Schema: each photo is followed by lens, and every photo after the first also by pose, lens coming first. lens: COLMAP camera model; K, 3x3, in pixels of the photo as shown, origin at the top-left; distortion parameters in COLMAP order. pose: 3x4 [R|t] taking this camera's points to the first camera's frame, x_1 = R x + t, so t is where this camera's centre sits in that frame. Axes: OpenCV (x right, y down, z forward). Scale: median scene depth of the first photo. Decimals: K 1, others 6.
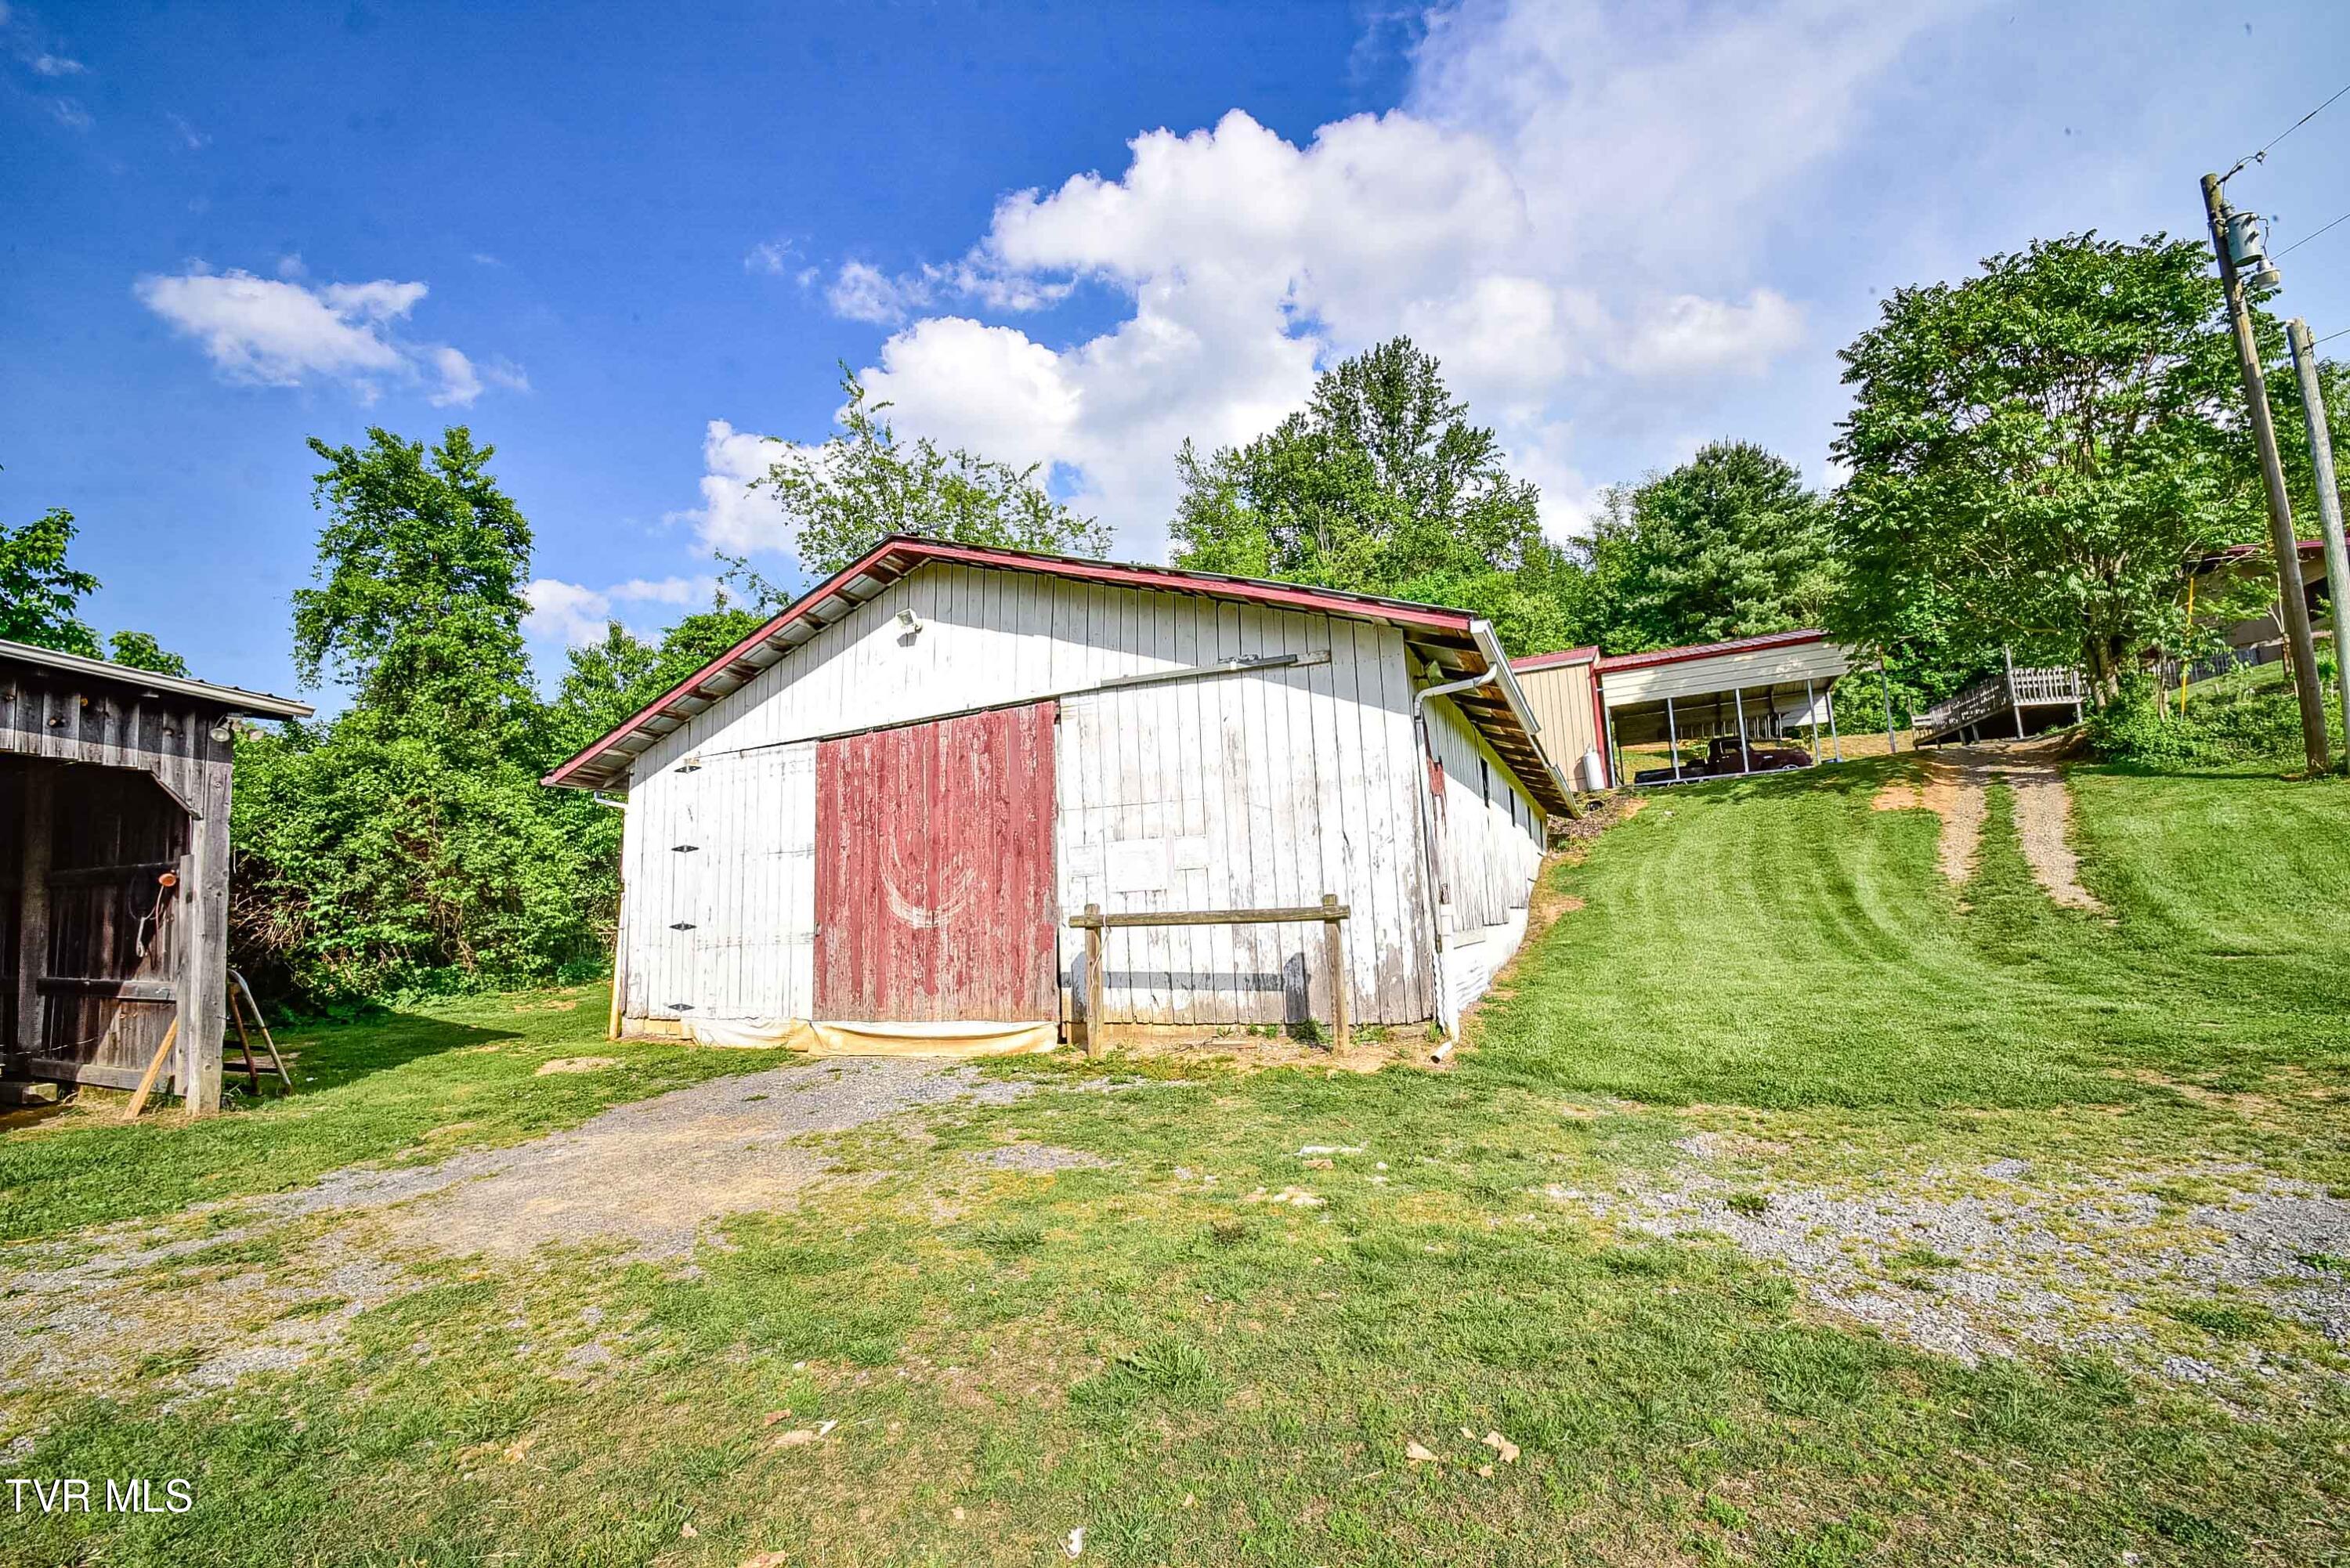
lens RADIAL K [[975.6, 0, 1171.4], [0, 975.6, 725.5], [0, 0, 1]] dist [-0.024391, -0.005774]
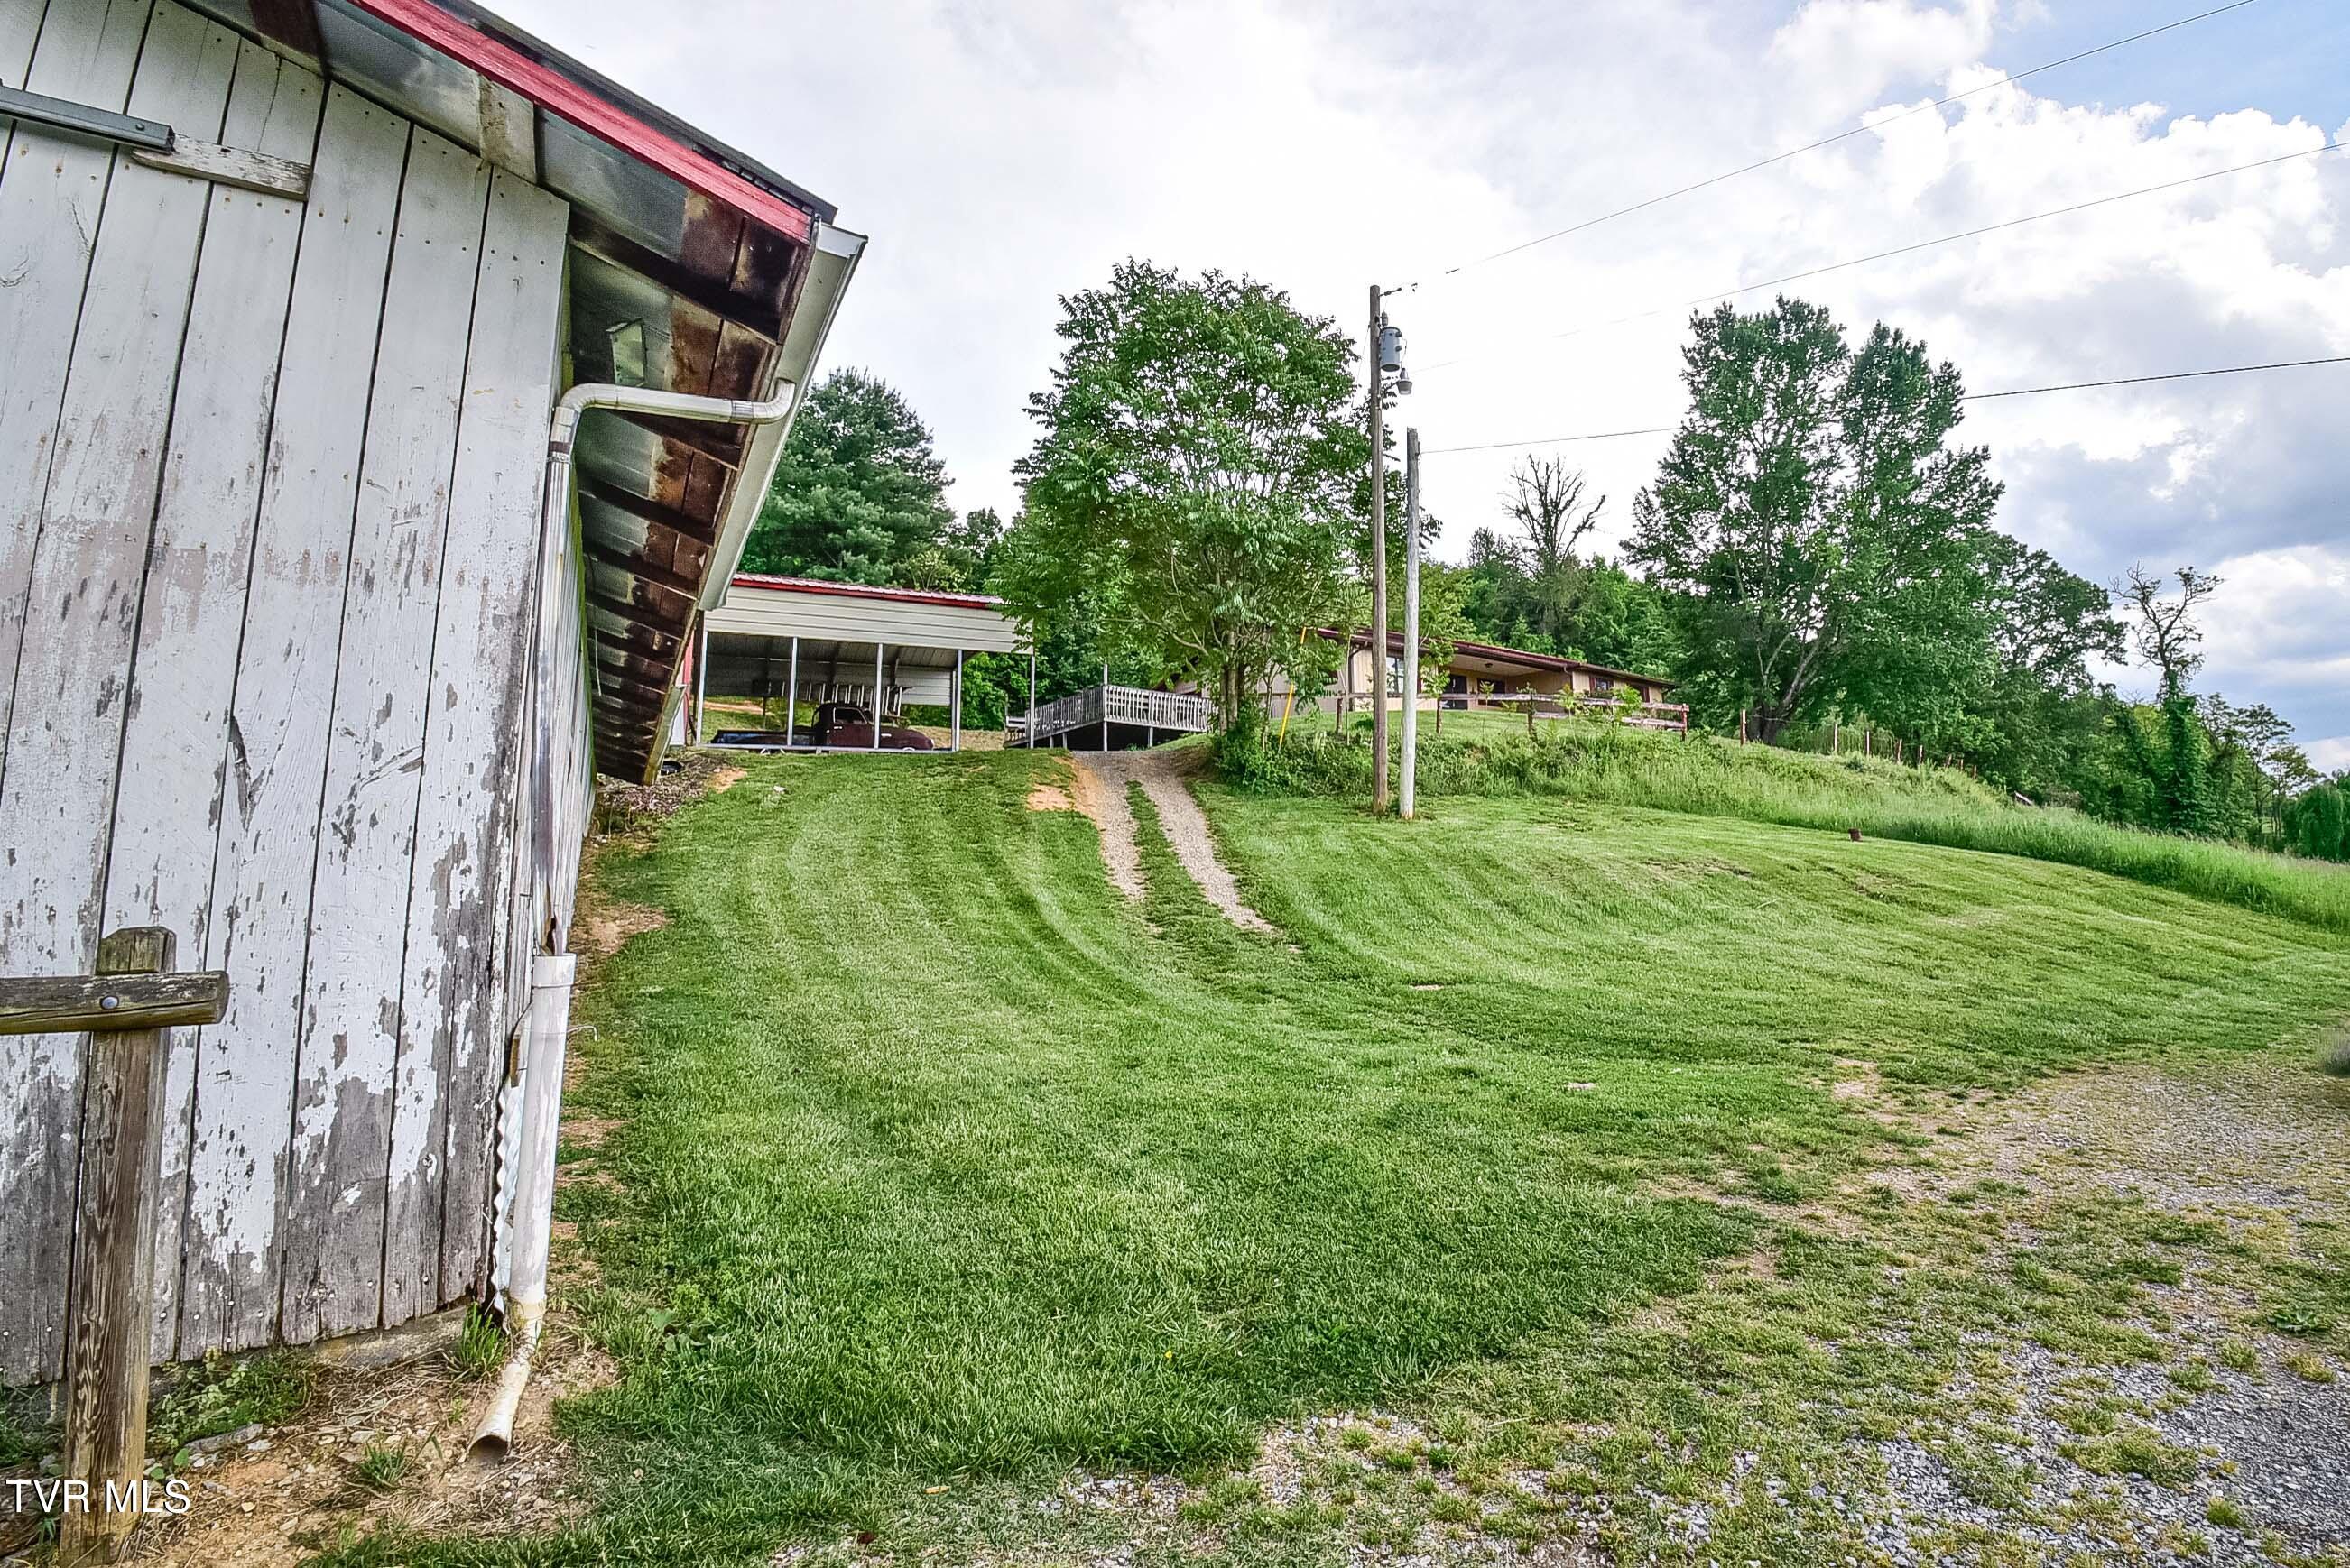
lens RADIAL K [[975.5, 0, 1171.4], [0, 975.5, 725.5], [0, 0, 1]] dist [-0.024391, -0.005774]
pose [[0.519659, 0.155144, 0.840169, 0.061369], [-0.162386, 0.983385, -0.081151, 0.066354], [-0.838800, -0.094261, 0.536218, 0.449759]]
